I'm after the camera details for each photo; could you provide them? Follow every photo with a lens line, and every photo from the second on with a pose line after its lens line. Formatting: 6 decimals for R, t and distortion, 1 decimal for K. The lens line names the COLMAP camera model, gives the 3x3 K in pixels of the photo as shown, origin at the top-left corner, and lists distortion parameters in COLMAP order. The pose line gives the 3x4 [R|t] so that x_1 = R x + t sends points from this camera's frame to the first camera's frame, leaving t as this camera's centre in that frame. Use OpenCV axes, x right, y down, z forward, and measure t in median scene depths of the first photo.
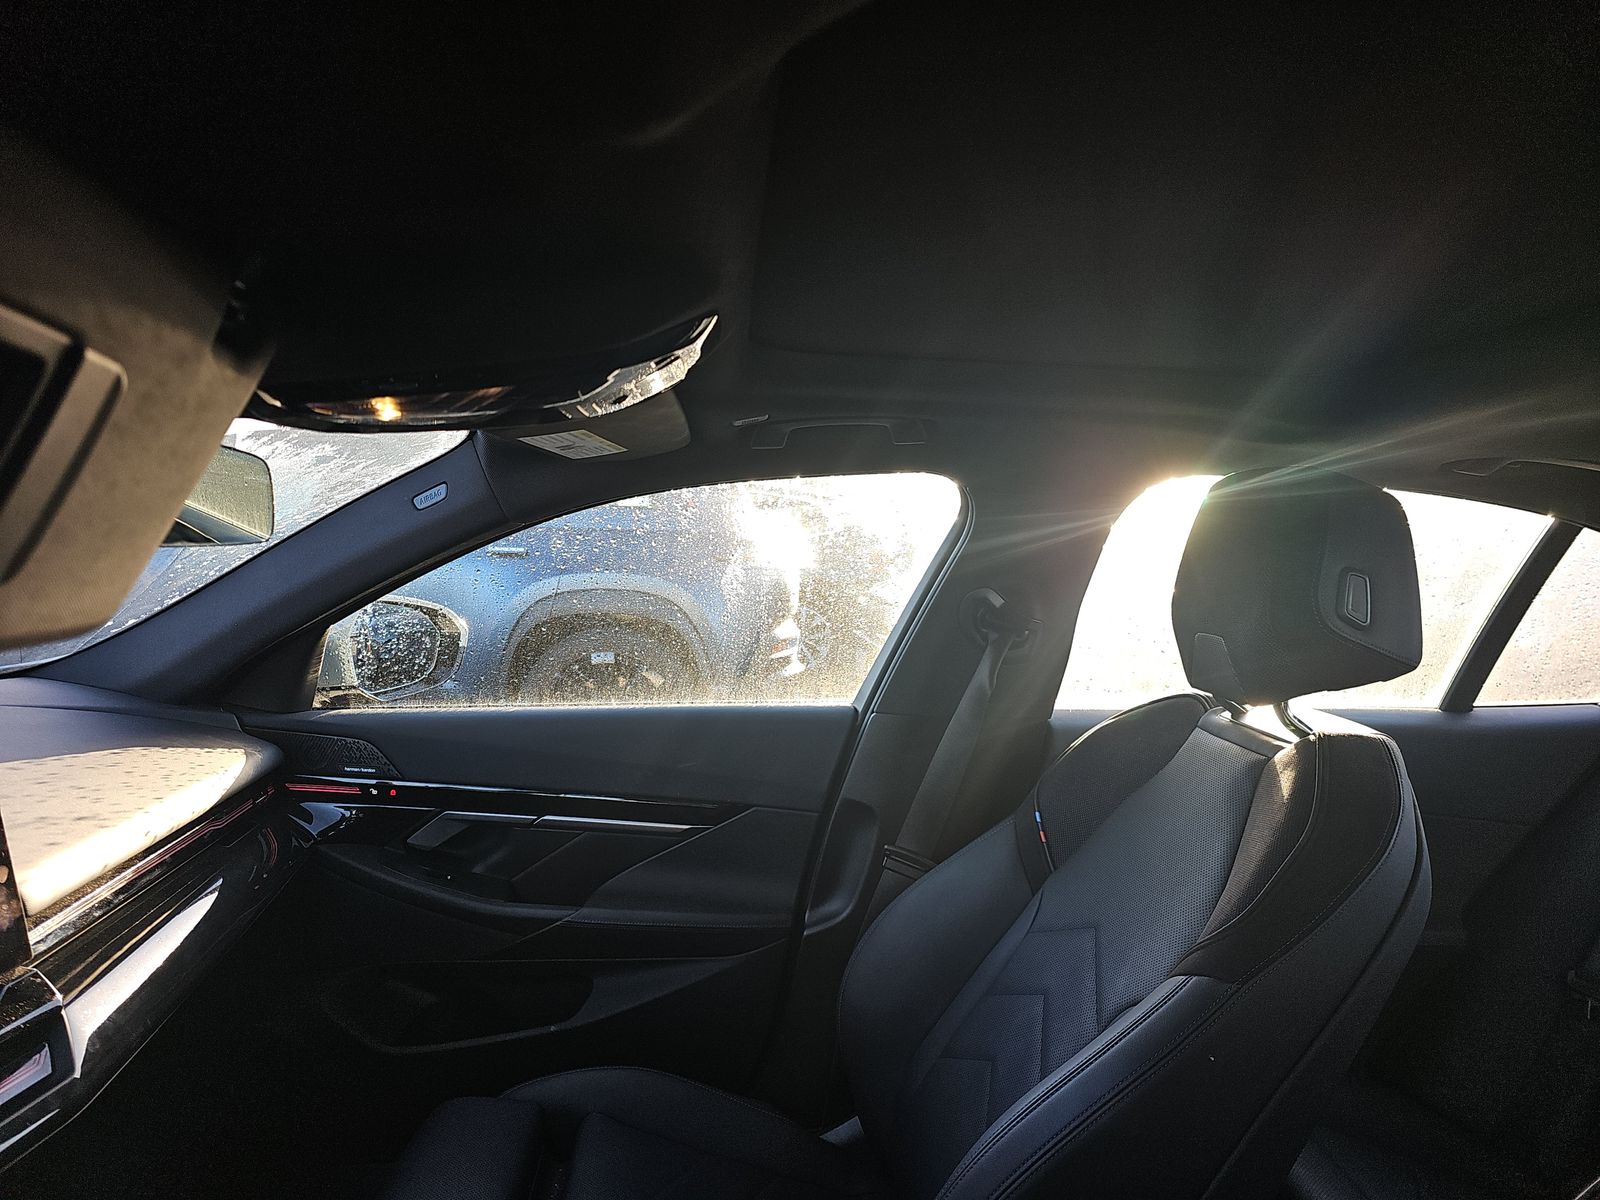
lens RADIAL K [[1101.2, 0, 800.0], [0, 1101.2, 600.0], [0, 0, 1]] dist [0.052916, -0.056181]
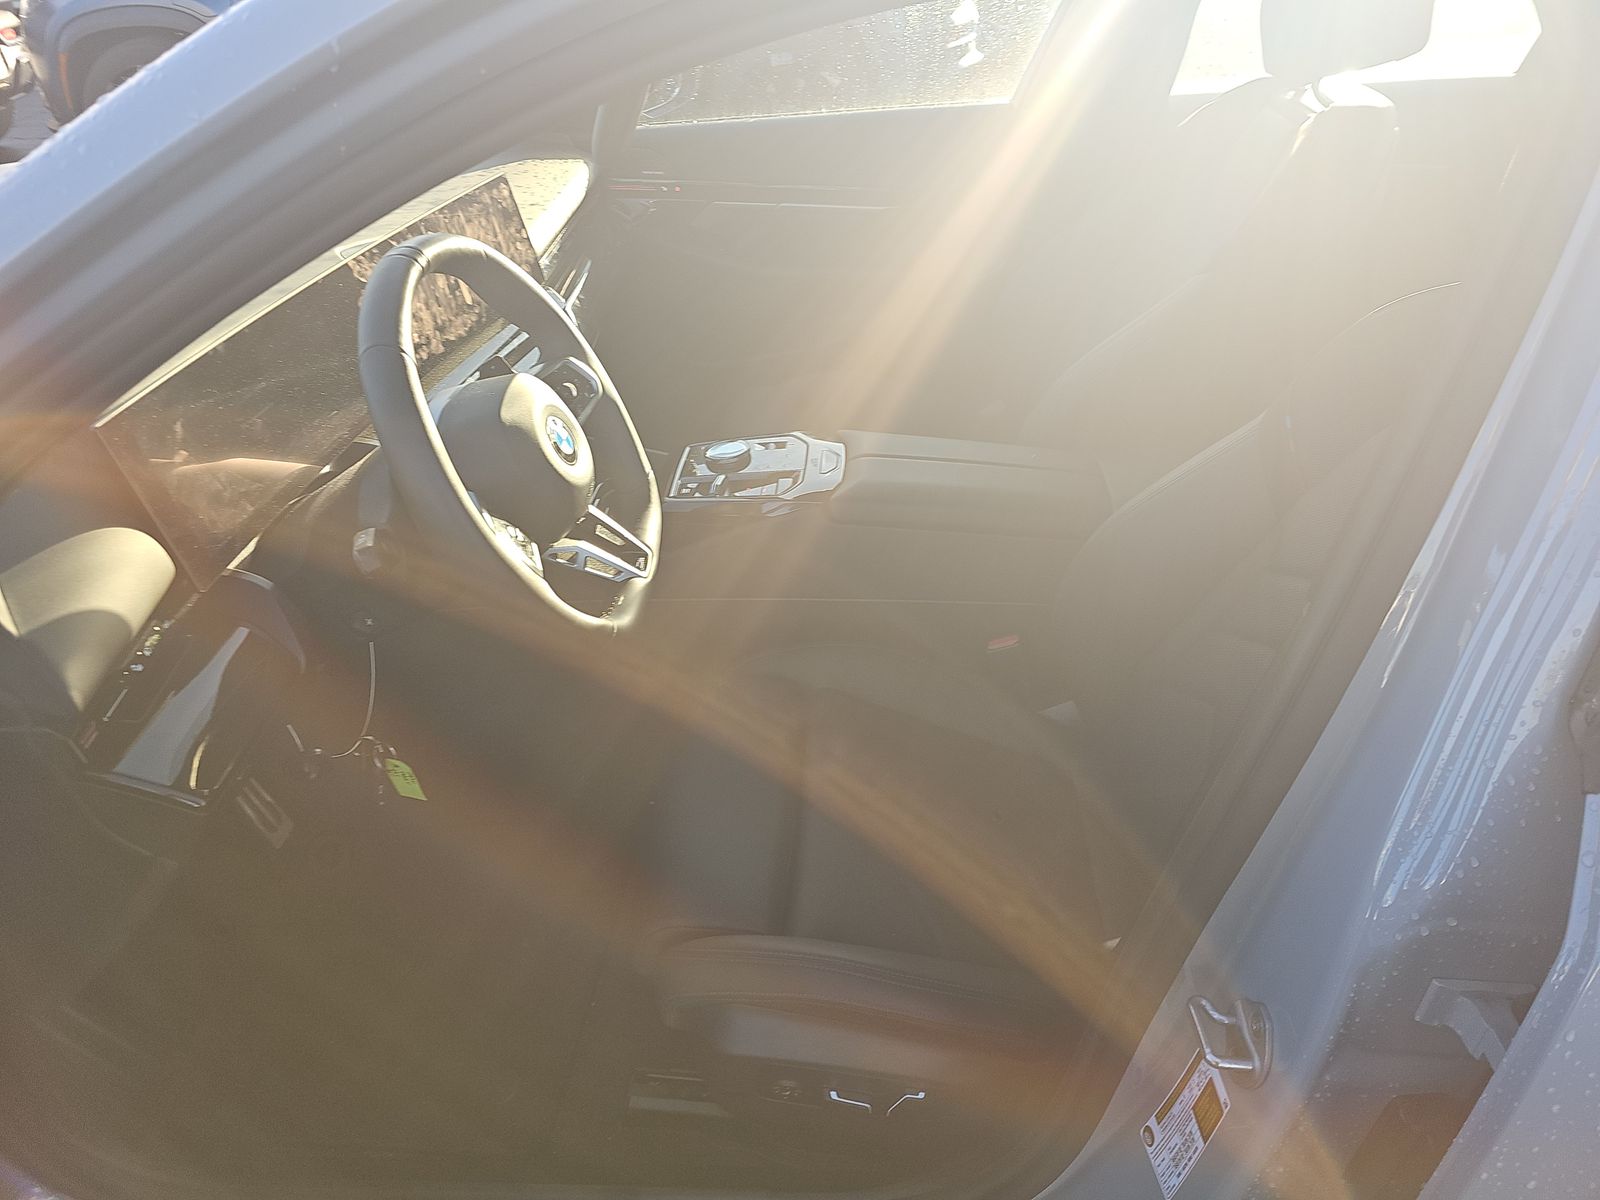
lens RADIAL K [[1101.2, 0, 800.0], [0, 1101.2, 600.0], [0, 0, 1]] dist [0.052916, -0.056181]
pose [[0.987599, 0.011953, -0.156539, 0.018901], [0.067020, 0.869577, 0.489228, -0.054273], [0.141971, -0.493653, 0.857992, -0.471660]]
